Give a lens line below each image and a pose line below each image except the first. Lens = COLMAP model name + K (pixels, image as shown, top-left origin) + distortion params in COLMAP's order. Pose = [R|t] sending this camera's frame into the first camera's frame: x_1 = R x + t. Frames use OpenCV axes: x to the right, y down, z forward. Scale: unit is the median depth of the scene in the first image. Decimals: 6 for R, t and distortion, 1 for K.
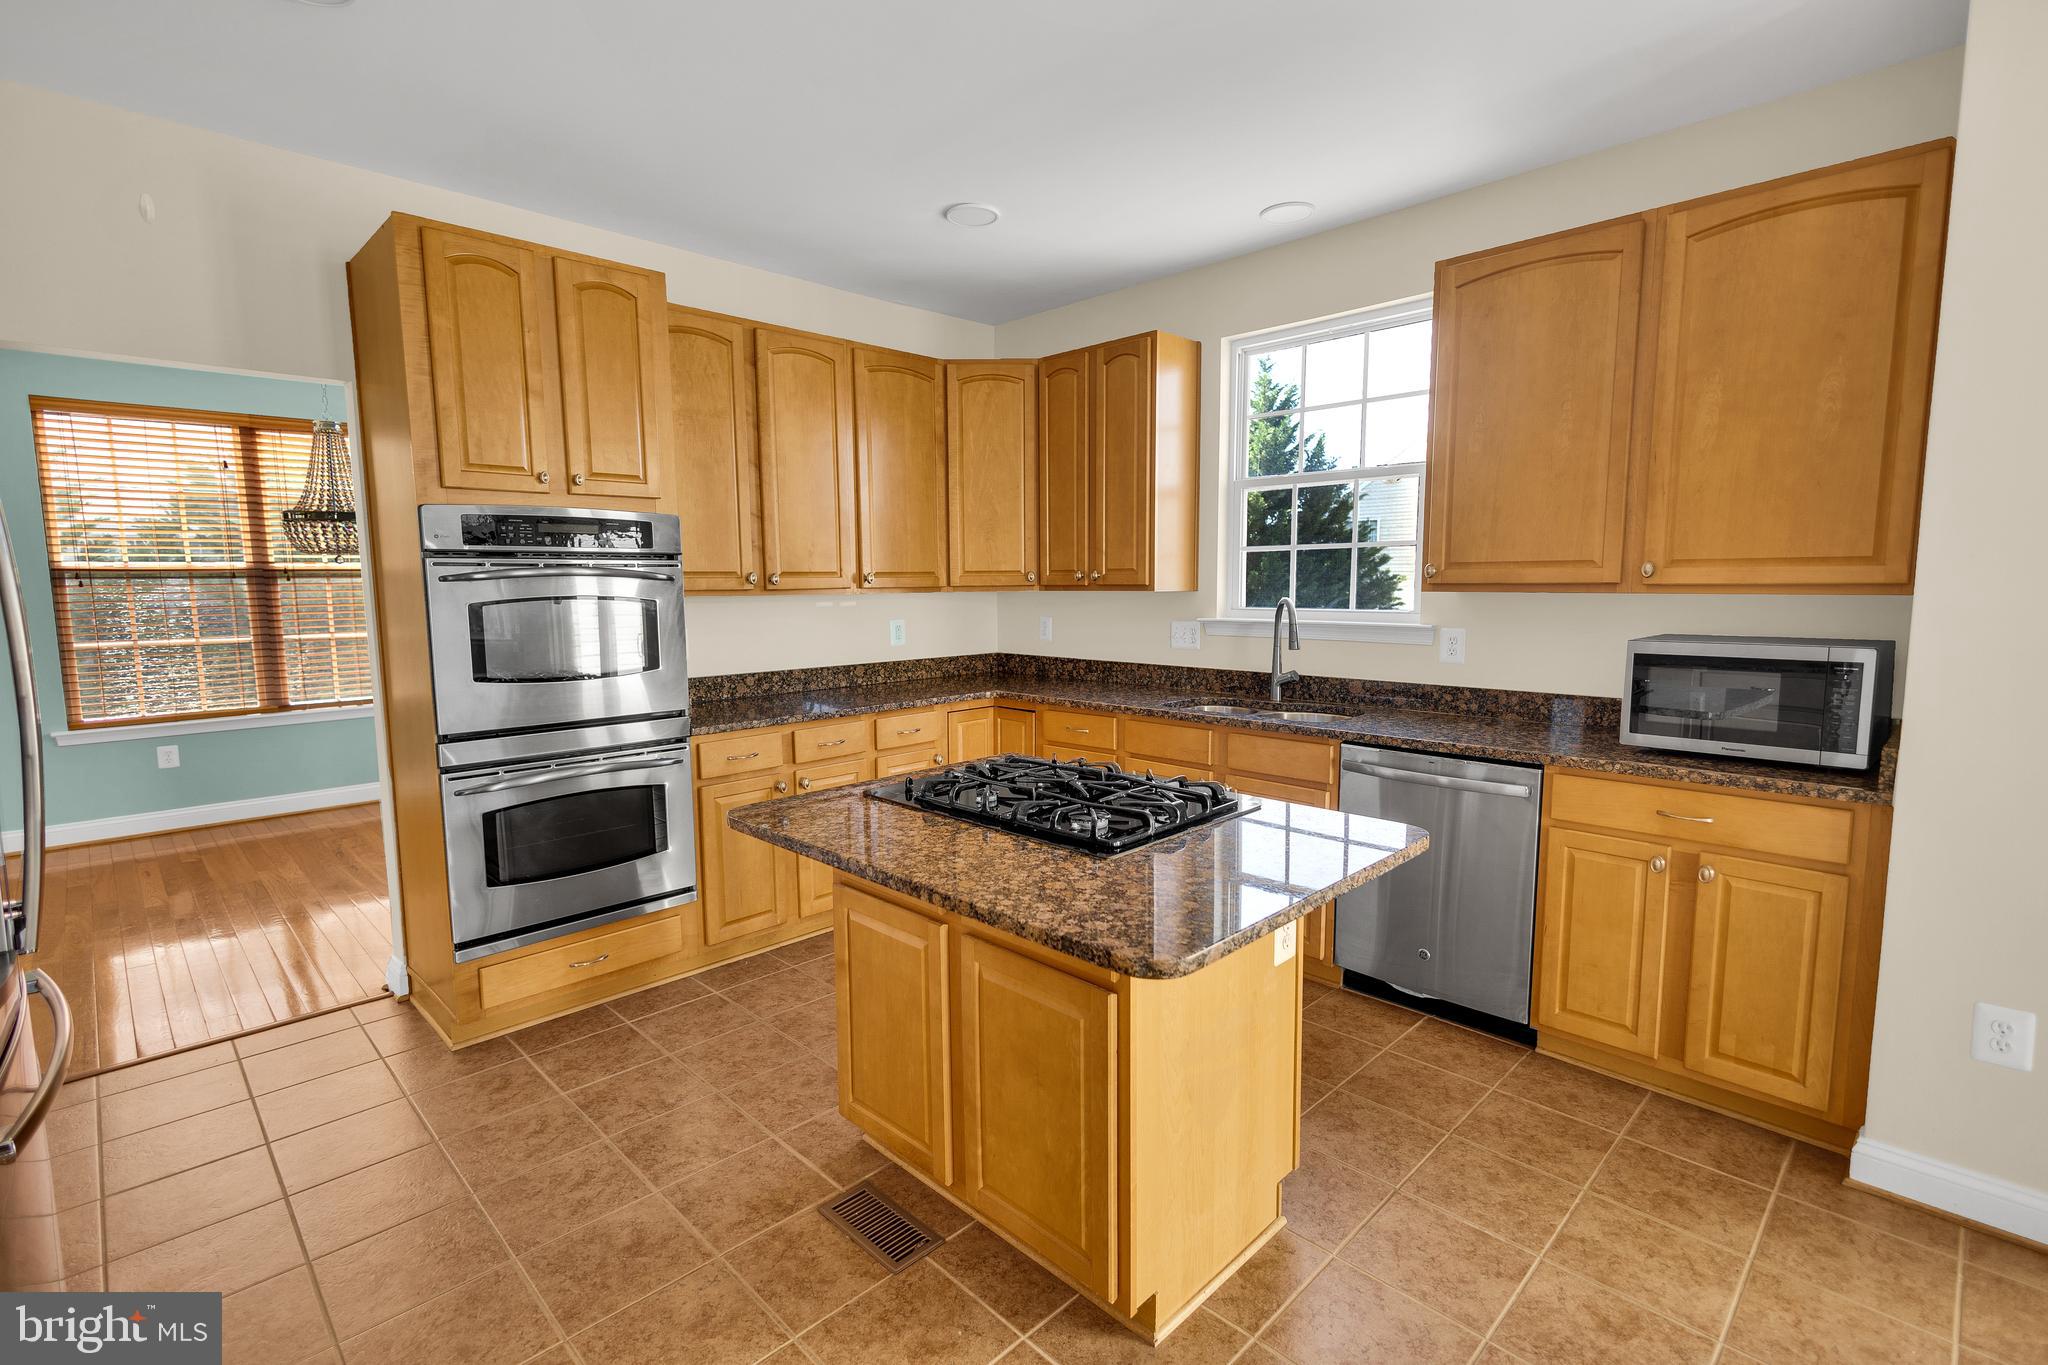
lens RADIAL K [[944.9, 0, 1024.0], [0, 944.9, 682.5], [0, 0, 1]] dist [0.017853, -0.005620]
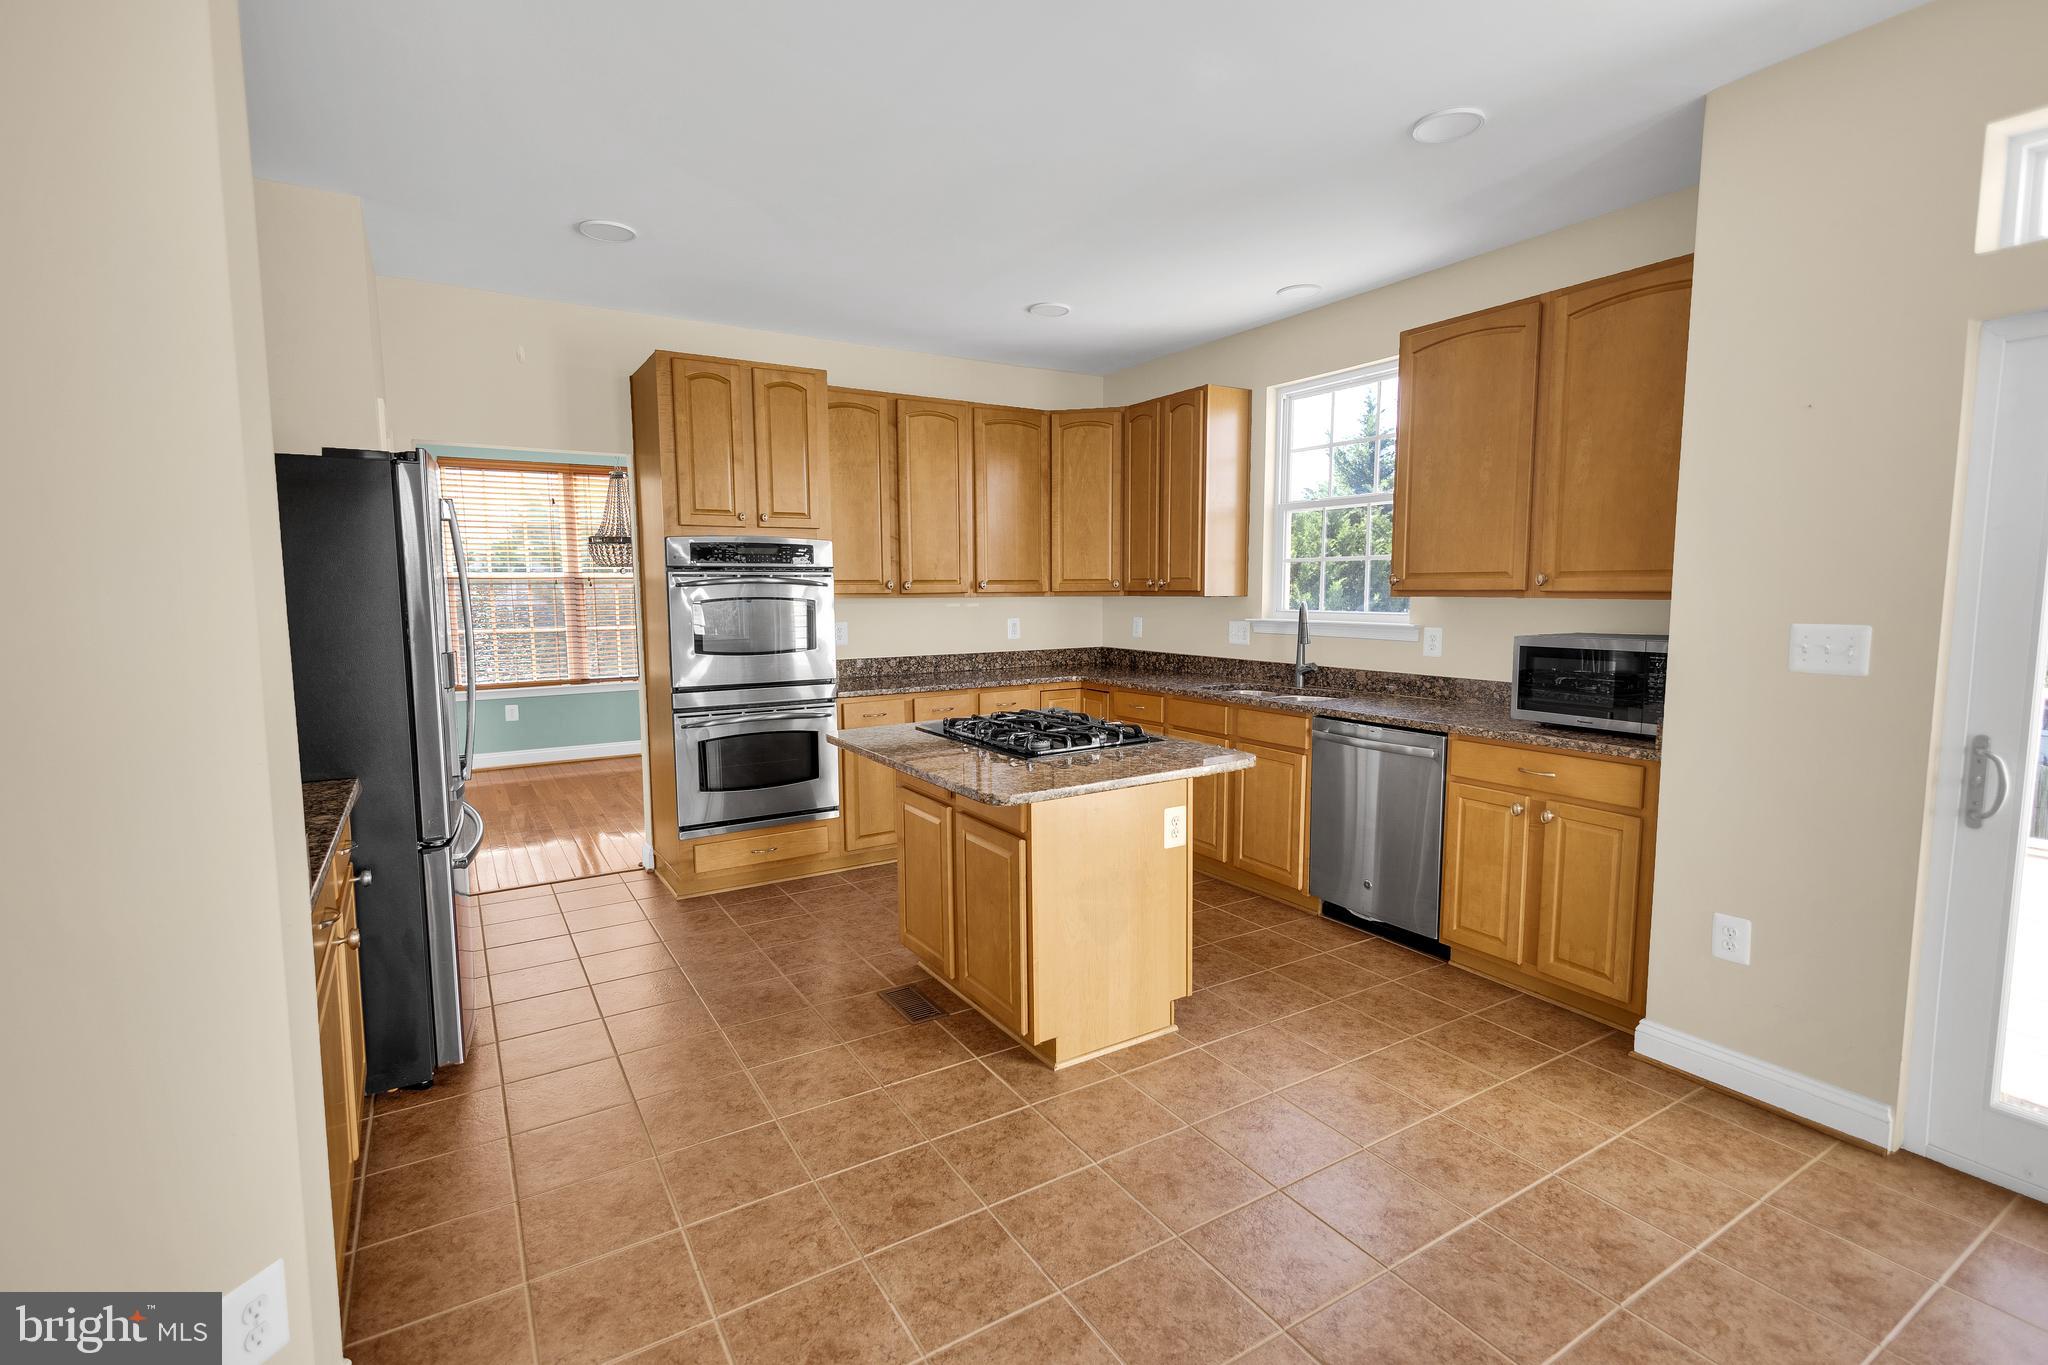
lens RADIAL K [[944.9, 0, 1024.0], [0, 944.9, 682.5], [0, 0, 1]] dist [0.017853, -0.005620]
pose [[0.974247, 0.024885, -0.224106, 0.245063], [-0.026464, 0.999642, -0.004043, 0.034839], [0.223925, 0.009870, 0.974556, -0.318605]]
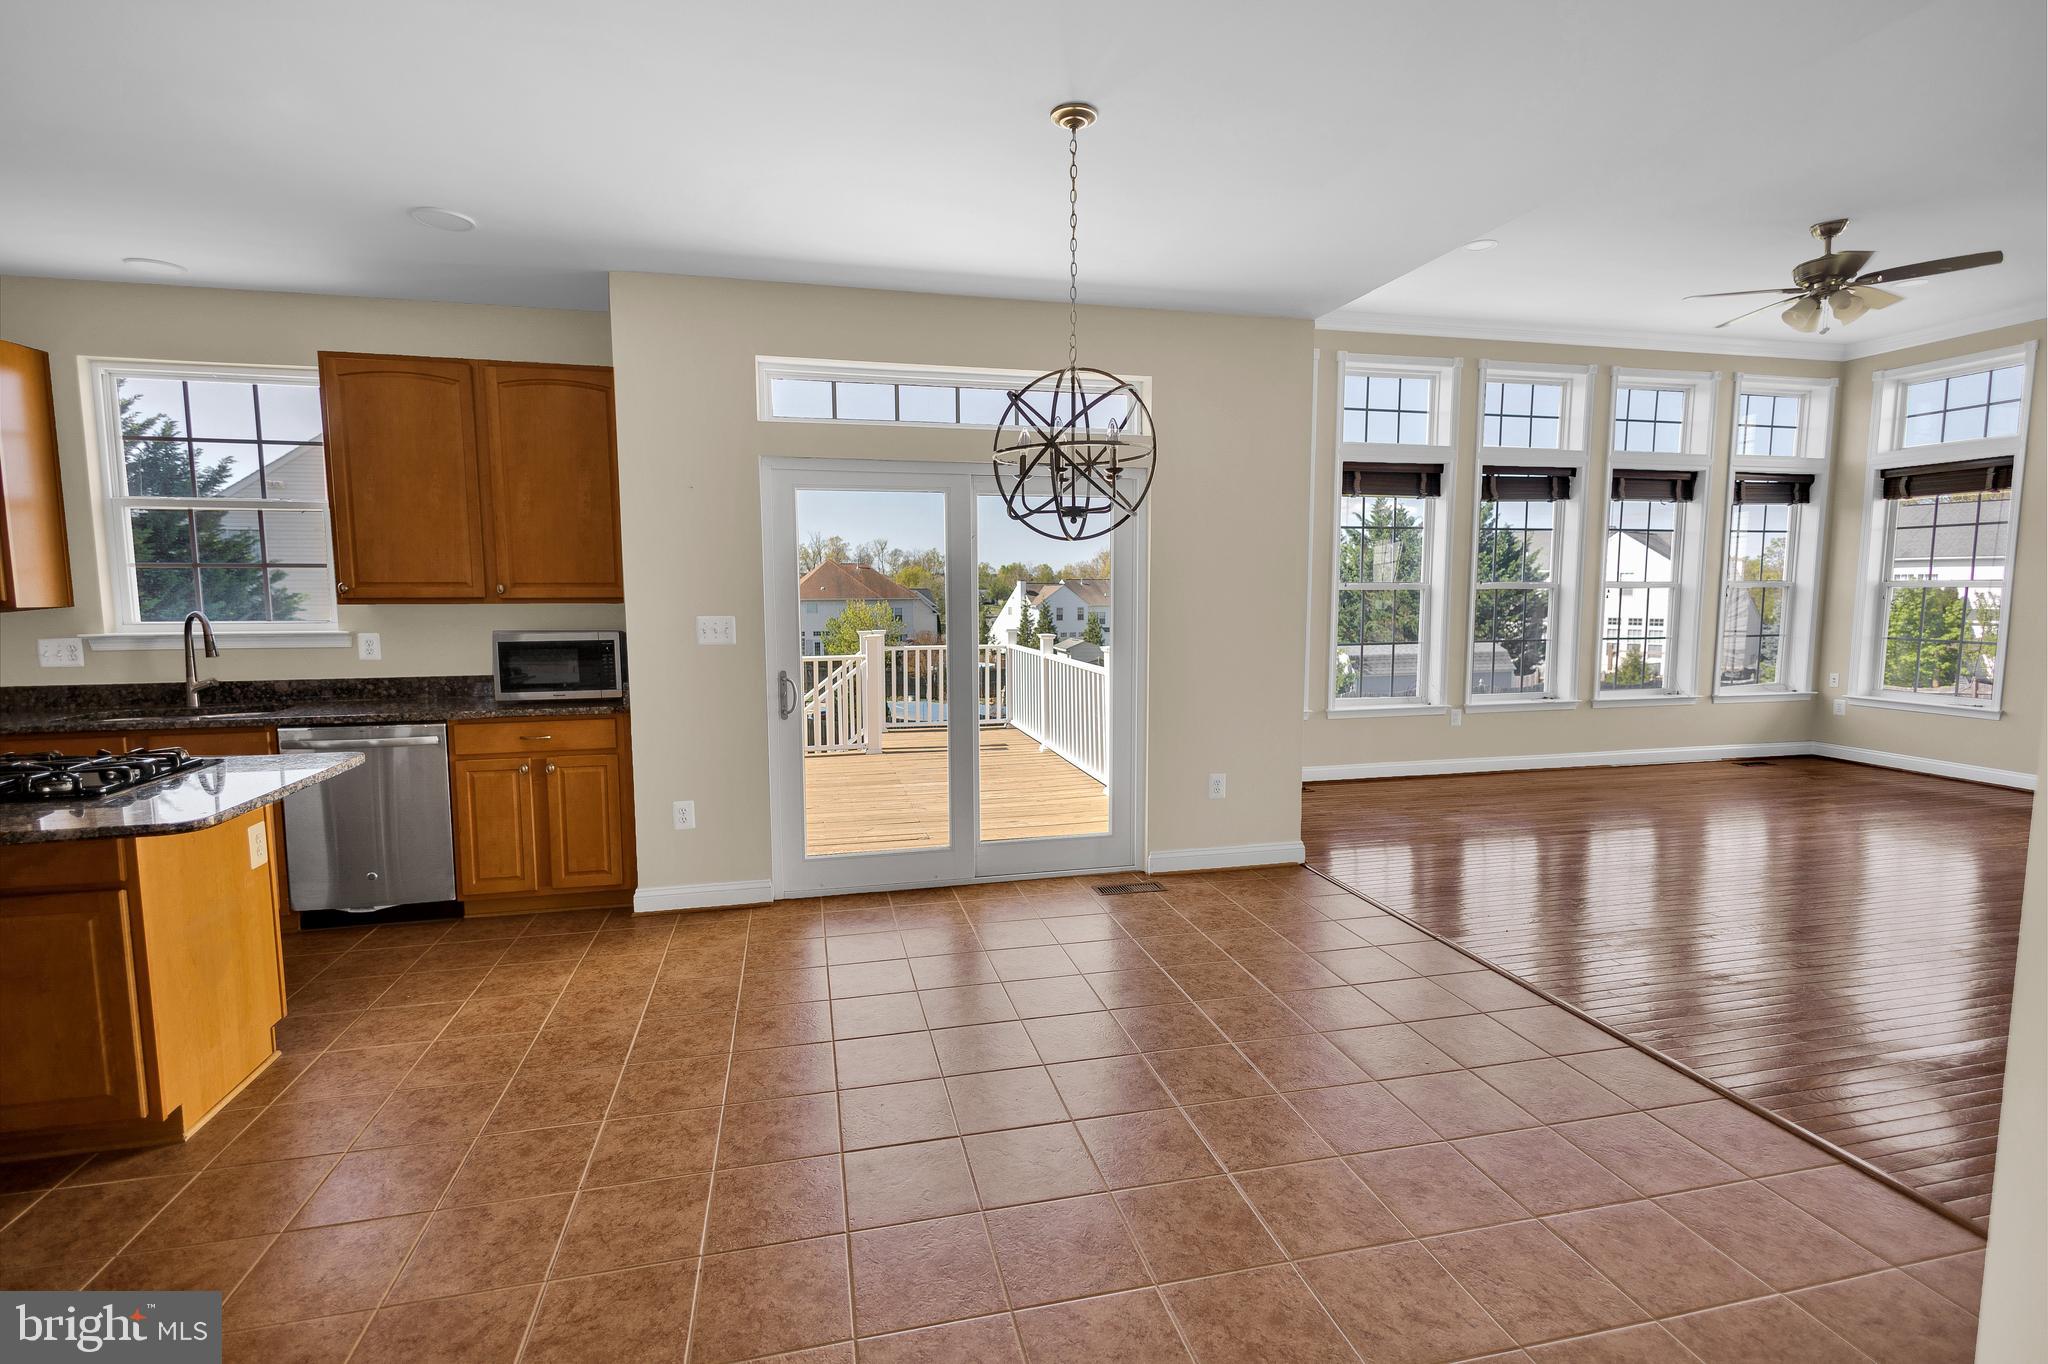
lens RADIAL K [[944.9, 0, 1024.0], [0, 944.9, 682.0], [0, 0, 1]] dist [0.017853, -0.005620]
pose [[0.518943, -0.078384, 0.851207, -0.211305], [0.094584, 0.994938, 0.033956, 0.054882], [-0.849560, 0.062889, 0.523730, -0.475899]]
